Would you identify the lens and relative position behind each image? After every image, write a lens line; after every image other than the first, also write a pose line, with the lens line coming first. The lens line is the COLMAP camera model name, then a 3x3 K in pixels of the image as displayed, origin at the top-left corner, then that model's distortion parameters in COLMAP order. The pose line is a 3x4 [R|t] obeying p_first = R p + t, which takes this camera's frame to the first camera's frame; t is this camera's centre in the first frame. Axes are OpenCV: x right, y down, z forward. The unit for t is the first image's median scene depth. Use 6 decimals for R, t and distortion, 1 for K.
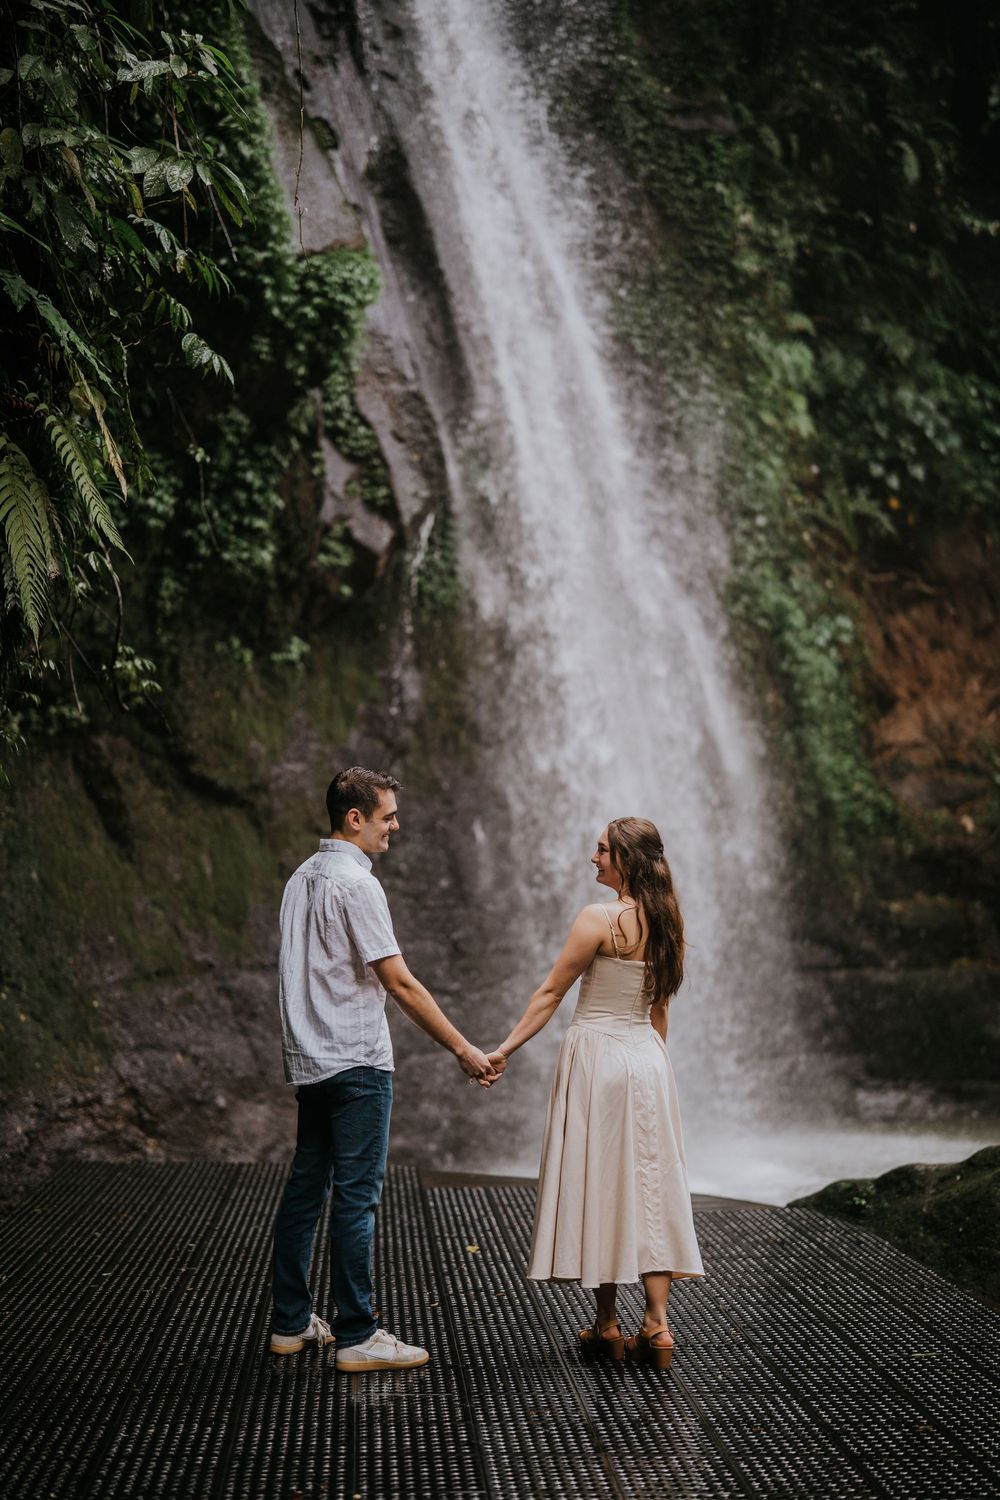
lens RADIAL K [[2075.6, 0, 498.0], [0, 2075.6, 754.3], [0, 0, 1]] dist [-0.179553, 1.085105]
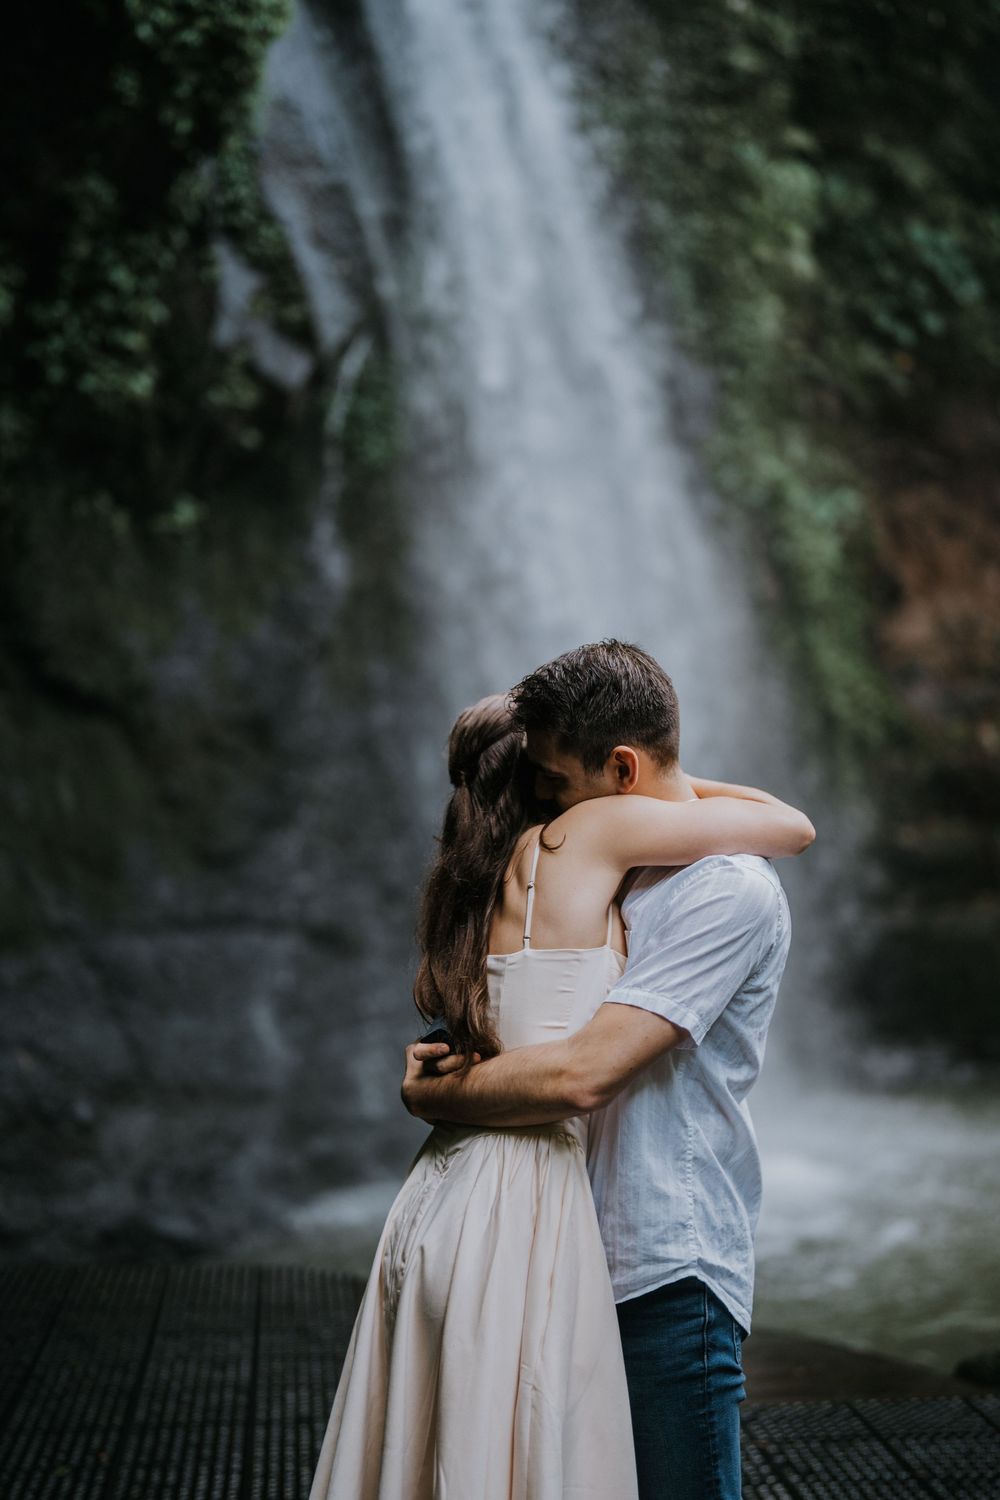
lens RADIAL K [[2077.9, 0, 489.7], [0, 2077.9, 749.4], [0, 0, 1]] dist [-0.182257, 1.124947]
pose [[0.999437, -0.004682, 0.033229, -0.011195], [0.003443, 0.999300, 0.037262, 0.009379], [-0.033381, -0.037127, 0.998753, 0.243941]]
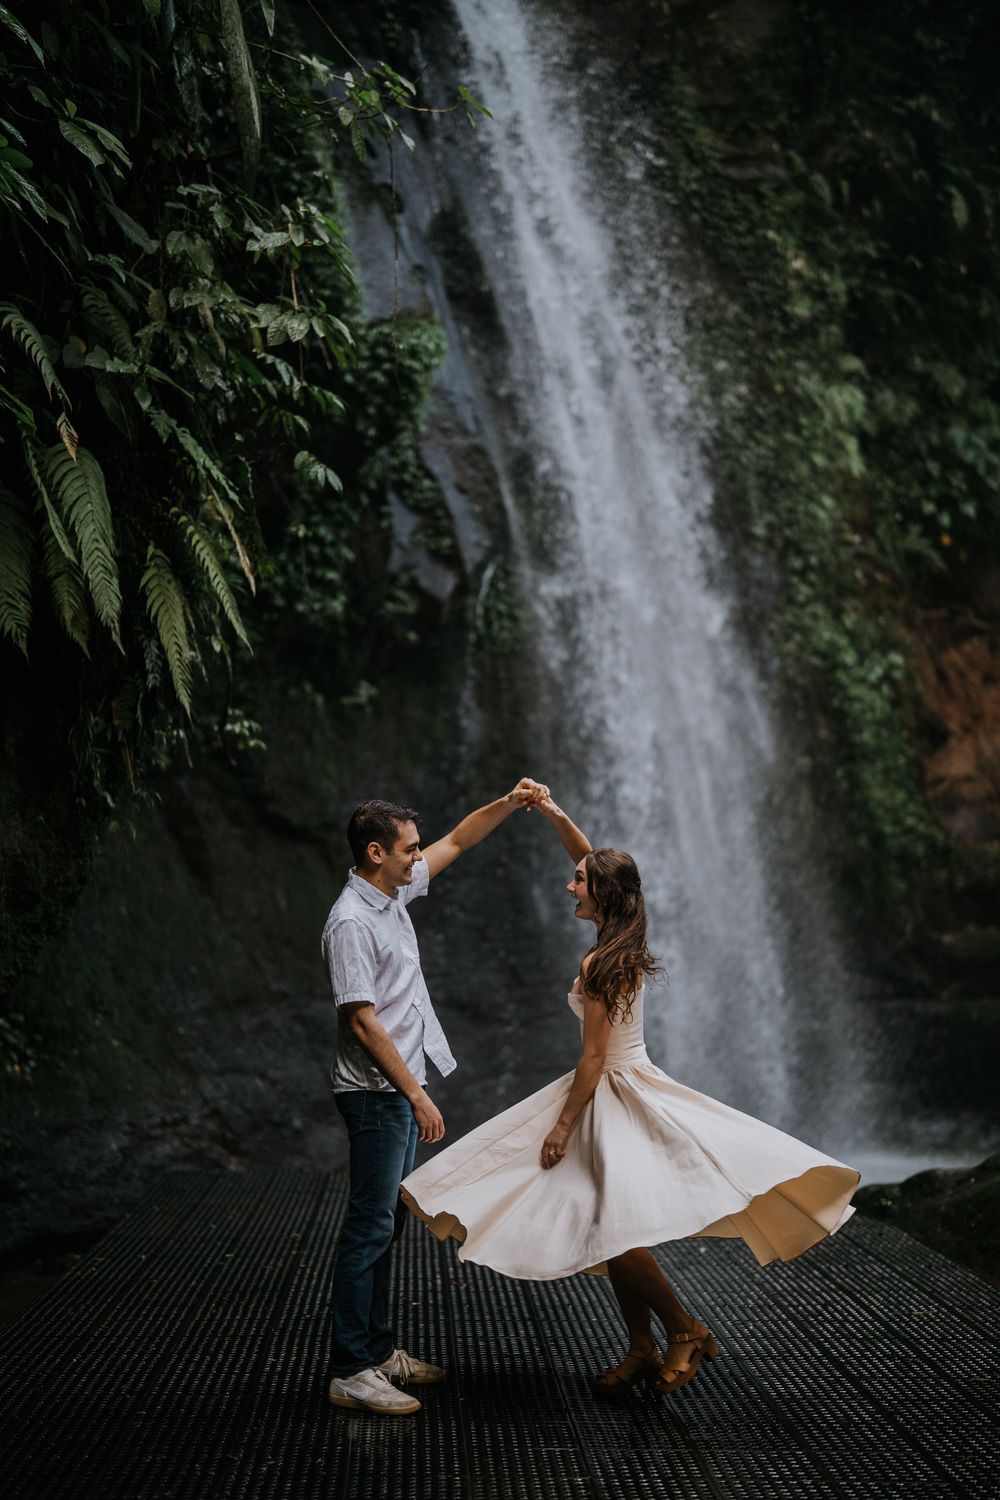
lens RADIAL K [[2166.9, 0, 502.0], [0, 2166.9, 776.3], [0, 0, 1]] dist [-0.172263, 1.000510]
pose [[0.999739, -0.001921, -0.022755, -0.003523], [0.001898, 0.999998, -0.001055, -0.007947], [0.022757, 0.001012, 0.999741, -0.100410]]
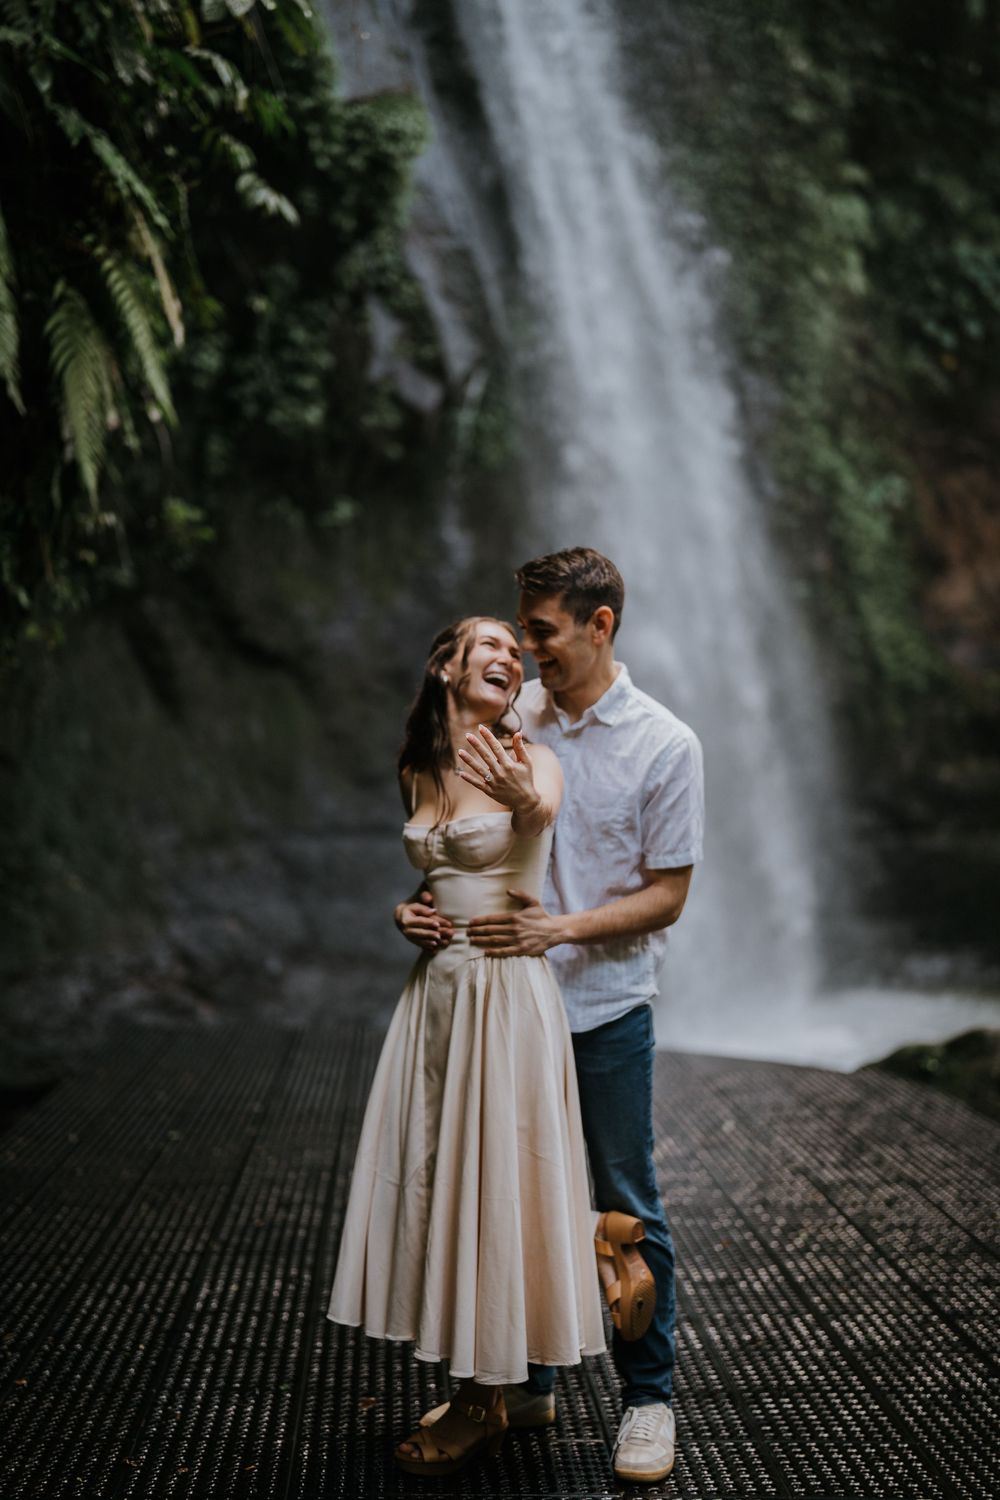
lens RADIAL K [[2077.9, 0, 489.7], [0, 2077.9, 749.4], [0, 0, 1]] dist [-0.182257, 1.124947]
pose [[0.999758, -0.002501, -0.021845, -0.007483], [0.003821, 0.998154, 0.060620, 0.003337], [0.021653, -0.060689, 0.997922, 0.009896]]
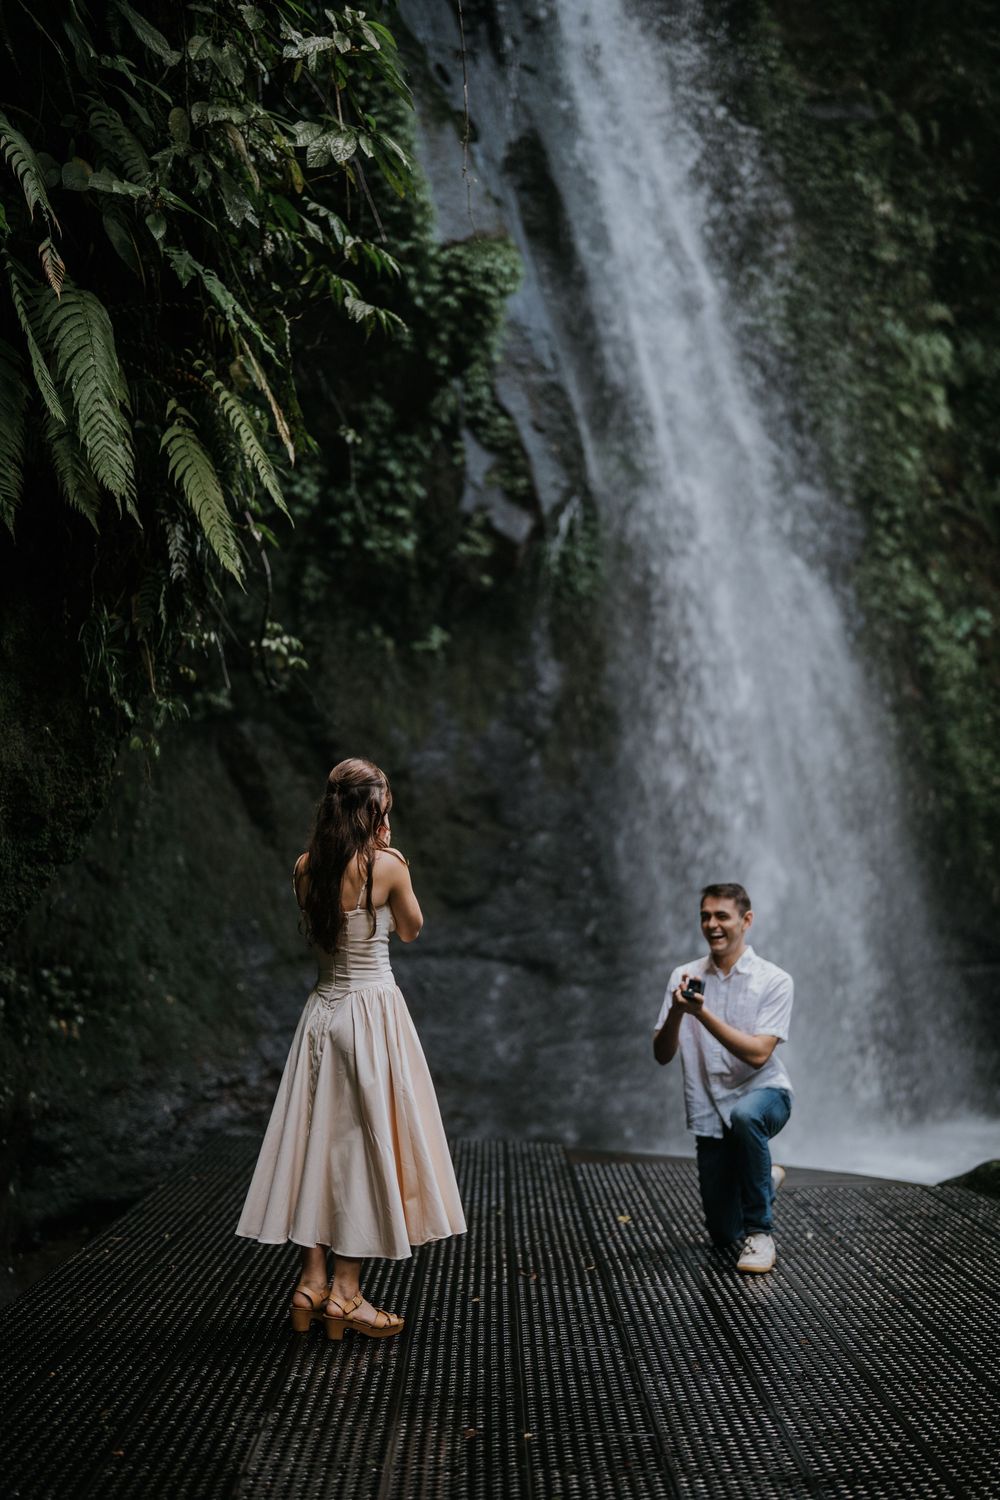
lens RADIAL K [[2075.6, 0, 498.0], [0, 2075.6, 754.3], [0, 0, 1]] dist [-0.179553, 1.085105]
pose [[0.998101, 0.001456, -0.061586, -0.006221], [-0.001564, 0.999997, -0.001707, 0.007851], [0.061584, 0.001801, 0.998100, -0.003669]]
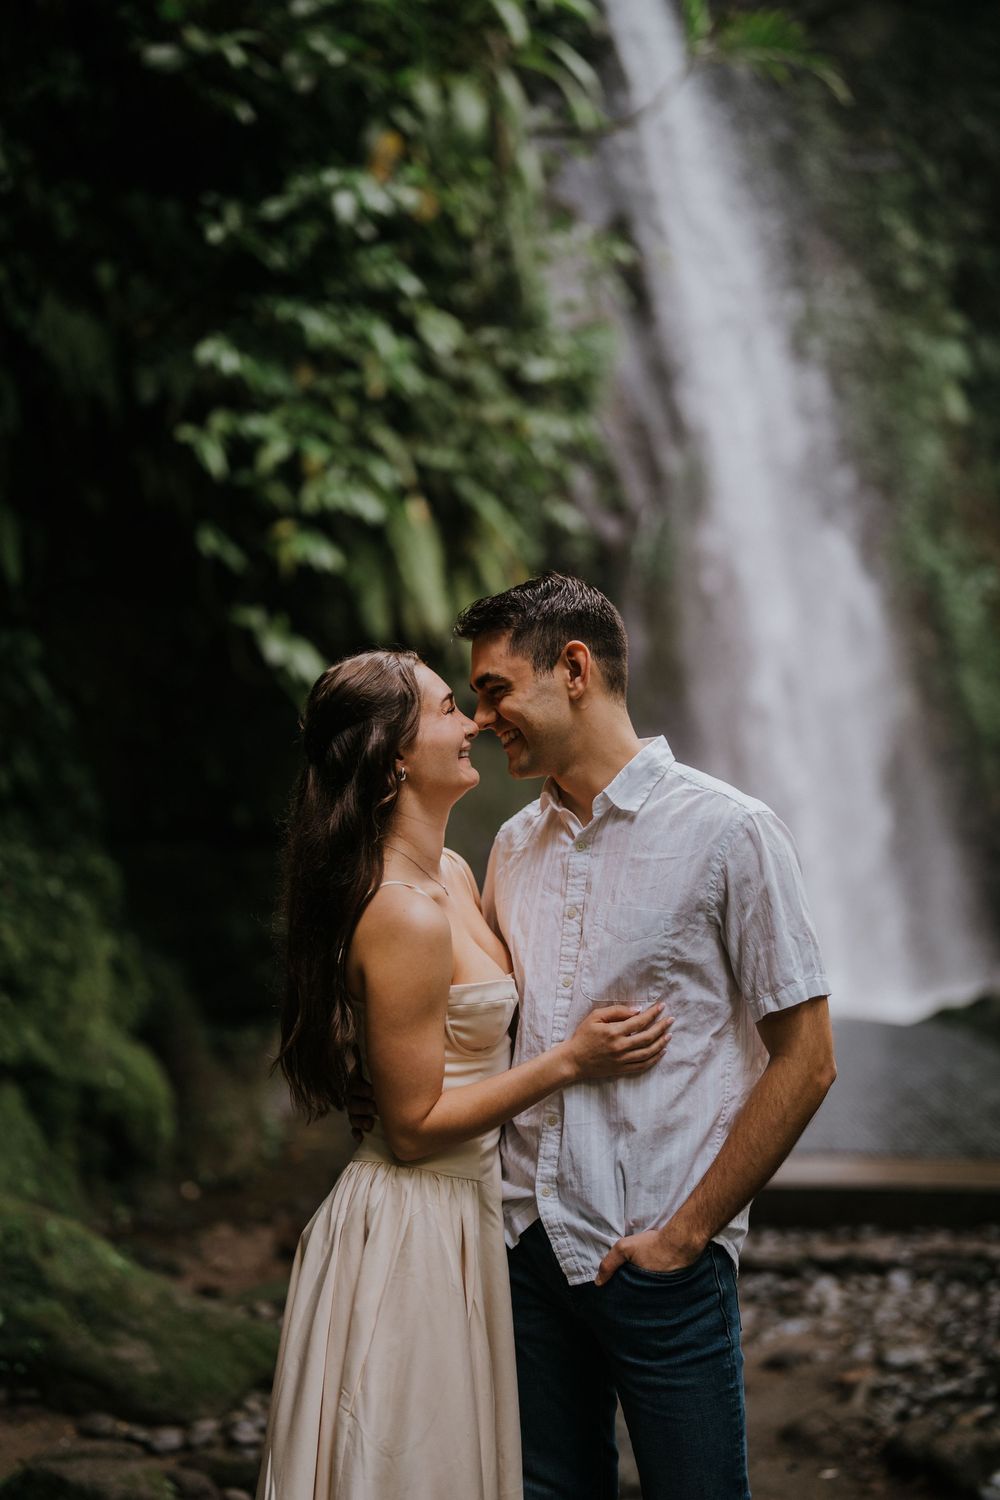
lens RADIAL K [[2077.9, 0, 489.7], [0, 2077.9, 749.4], [0, 0, 1]] dist [-0.182257, 1.124947]
pose [[0.995989, 0.001665, -0.089460, -0.020702], [0.002813, 0.998750, 0.049913, -0.036378], [0.089431, -0.049964, 0.994739, -0.328607]]
